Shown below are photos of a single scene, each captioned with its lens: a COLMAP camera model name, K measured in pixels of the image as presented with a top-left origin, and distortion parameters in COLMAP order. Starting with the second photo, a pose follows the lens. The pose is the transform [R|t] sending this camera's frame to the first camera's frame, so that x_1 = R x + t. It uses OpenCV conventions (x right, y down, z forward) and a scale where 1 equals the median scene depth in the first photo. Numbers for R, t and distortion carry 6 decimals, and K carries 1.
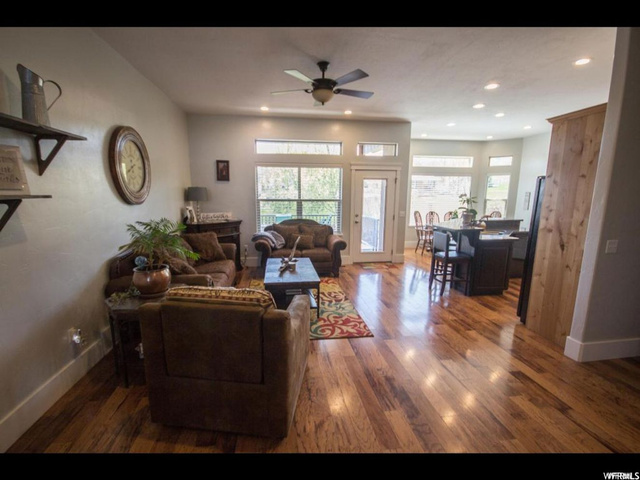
lens RADIAL K [[295.9, 0, 315.6], [0, 295.9, 248.4], [0, 0, 1]] dist [0.013813, -0.013246]
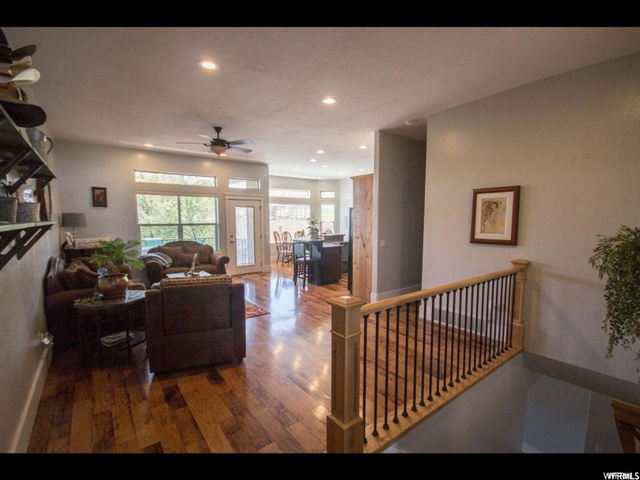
lens RADIAL K [[295.9, 0, 315.6], [0, 295.9, 248.4], [0, 0, 1]] dist [0.013813, -0.013246]
pose [[0.872577, -0.057802, 0.485044, -0.169480], [0.096465, 0.993810, -0.055105, 0.043347], [-0.478857, 0.094873, 0.872752, -0.240864]]
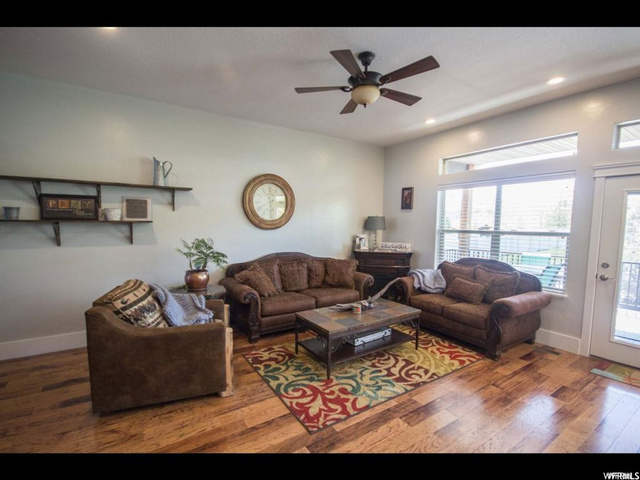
lens RADIAL K [[295.9, 0, 315.6], [0, 295.9, 248.4], [0, 0, 1]] dist [0.013813, -0.013246]
pose [[0.430697, 0.076121, -0.899281, 0.415559], [-0.173334, 0.984863, 0.000350, -0.058481], [0.885695, 0.155725, 0.437372, 0.364368]]
